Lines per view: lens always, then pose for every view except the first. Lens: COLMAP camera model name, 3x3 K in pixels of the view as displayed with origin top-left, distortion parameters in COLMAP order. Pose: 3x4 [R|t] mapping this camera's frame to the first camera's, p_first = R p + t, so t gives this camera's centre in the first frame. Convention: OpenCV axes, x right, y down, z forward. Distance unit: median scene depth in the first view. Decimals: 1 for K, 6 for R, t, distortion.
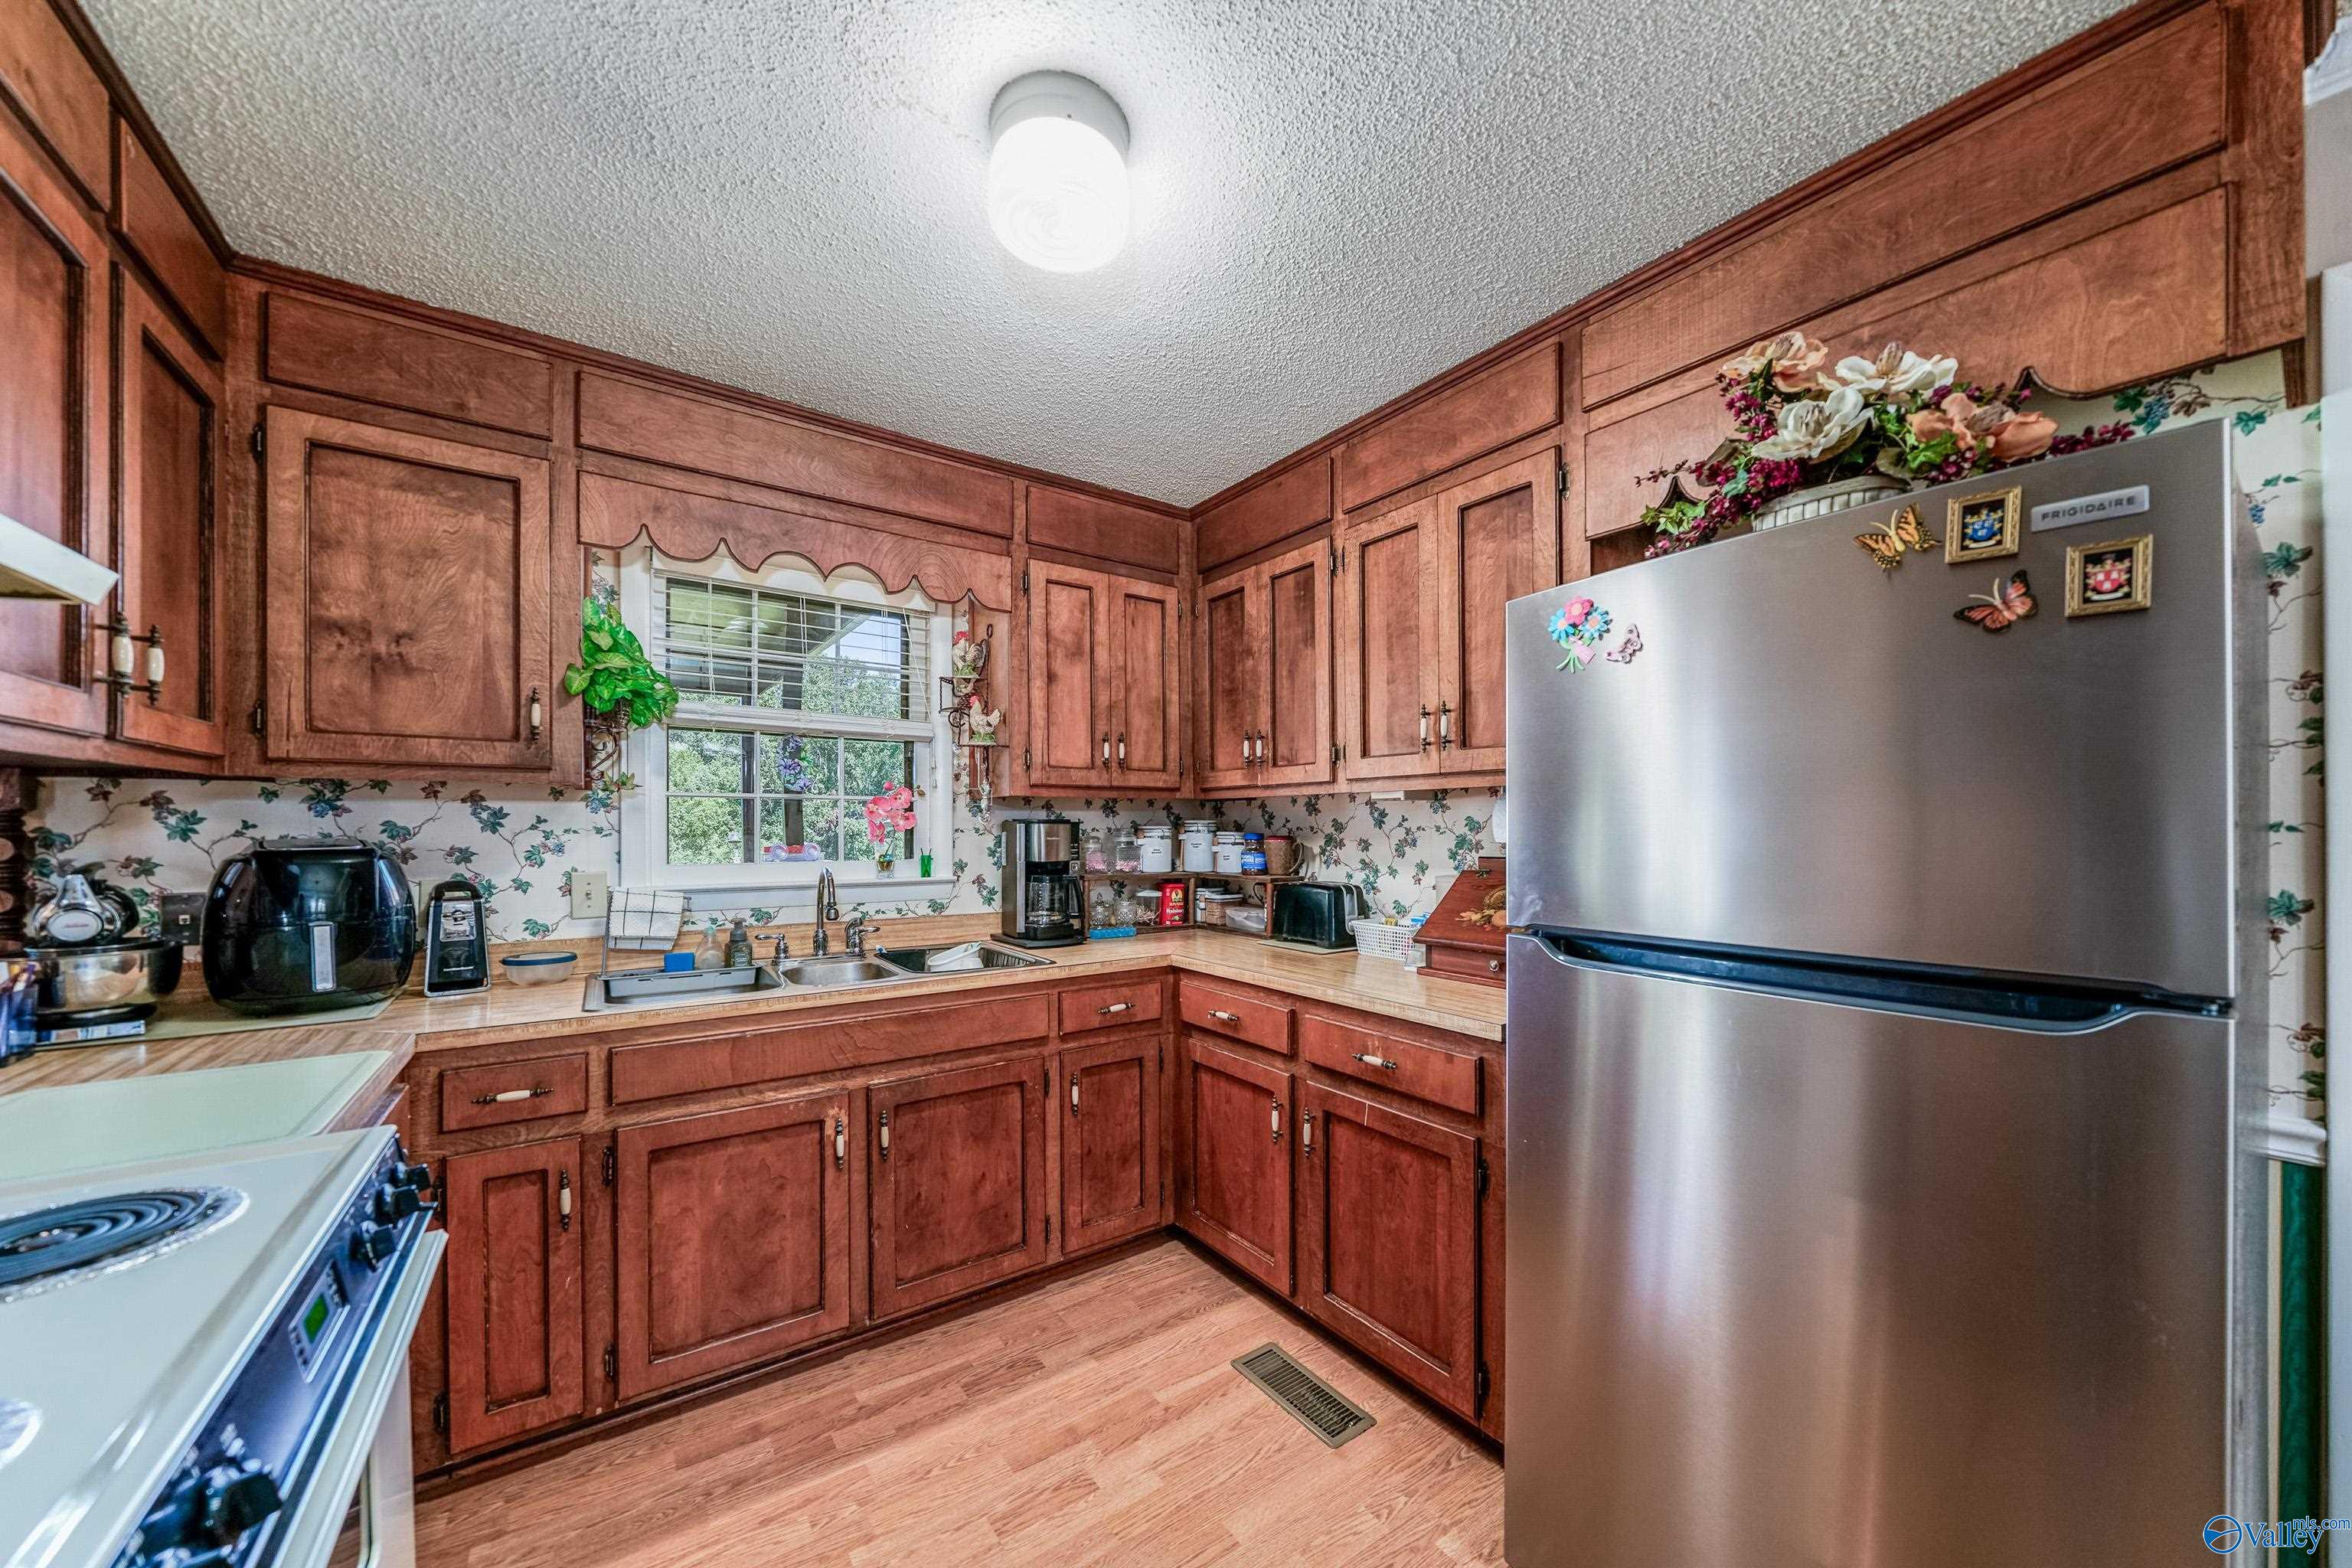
lens RADIAL K [[823.9, 0, 1168.0], [0, 823.9, 820.7], [0, 0, 1]] dist [-0.007063, 0.000267]
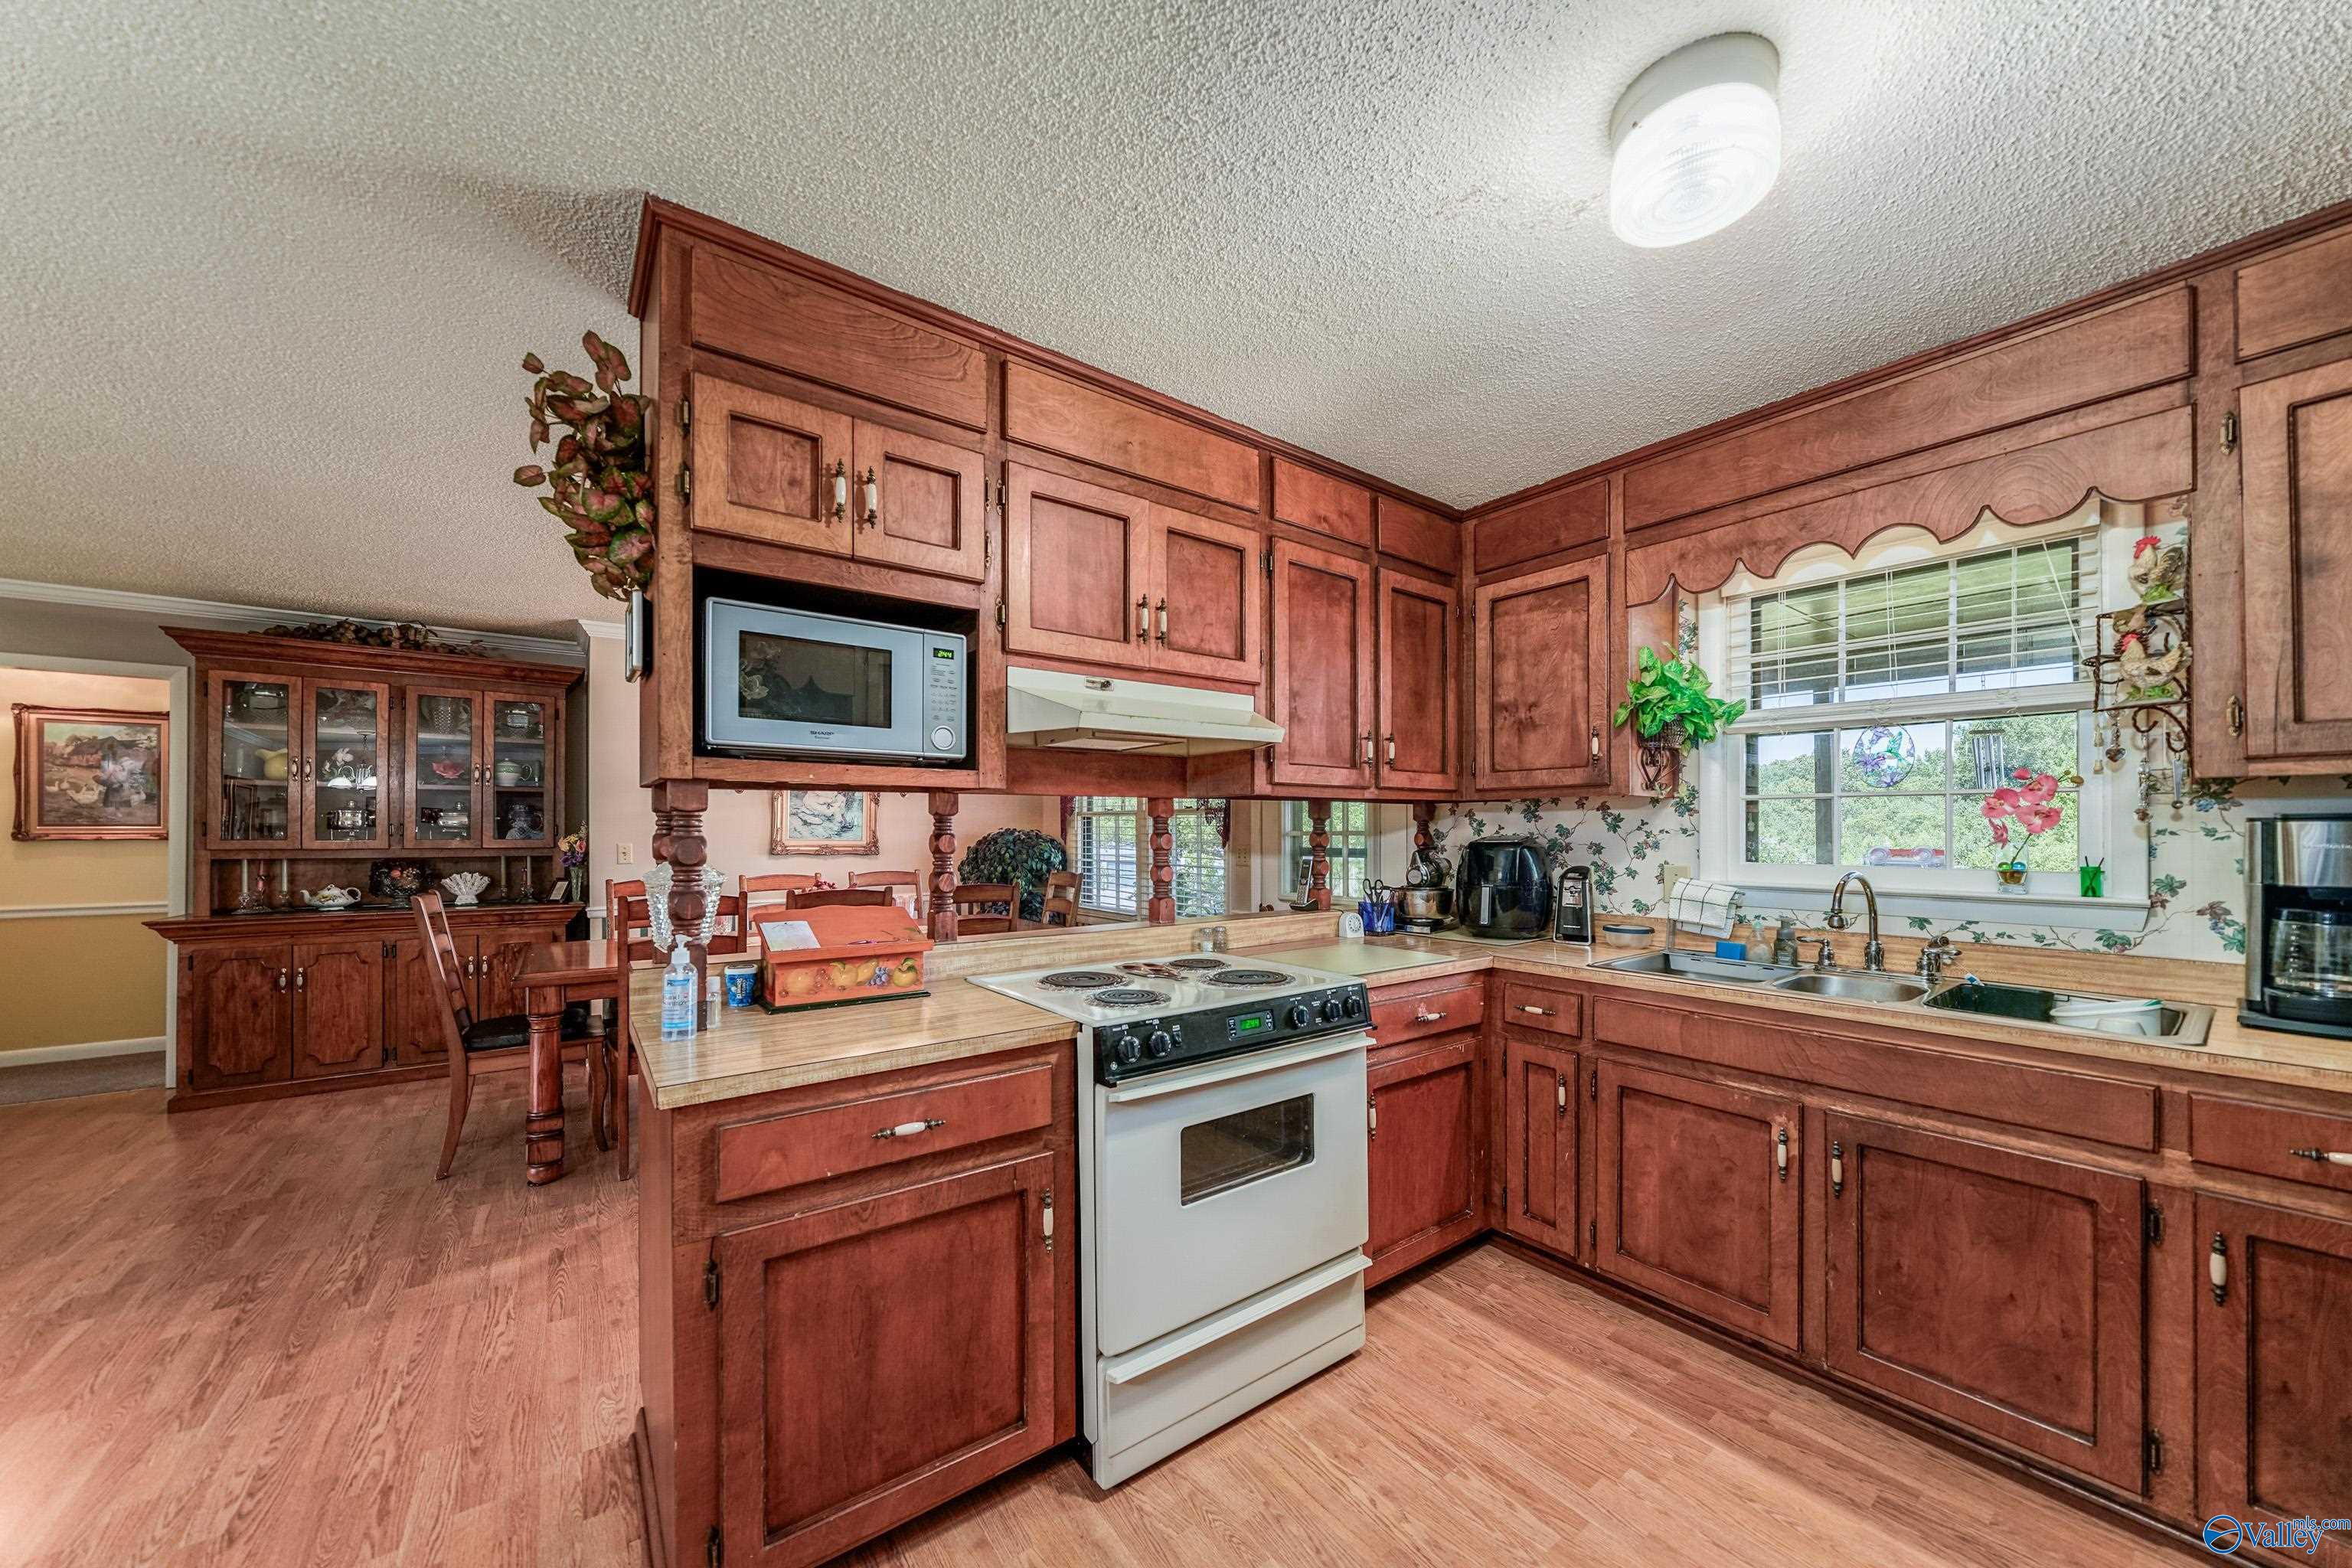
lens RADIAL K [[824.1, 0, 1178.2], [0, 824.1, 813.6], [0, 0, 1]] dist [-0.005740, 0.000172]
pose [[0.032835, -0.018831, -0.999283, 0.515628], [0.009495, 0.999783, -0.018529, 0.001687], [0.999416, -0.008880, 0.033007, 0.238483]]
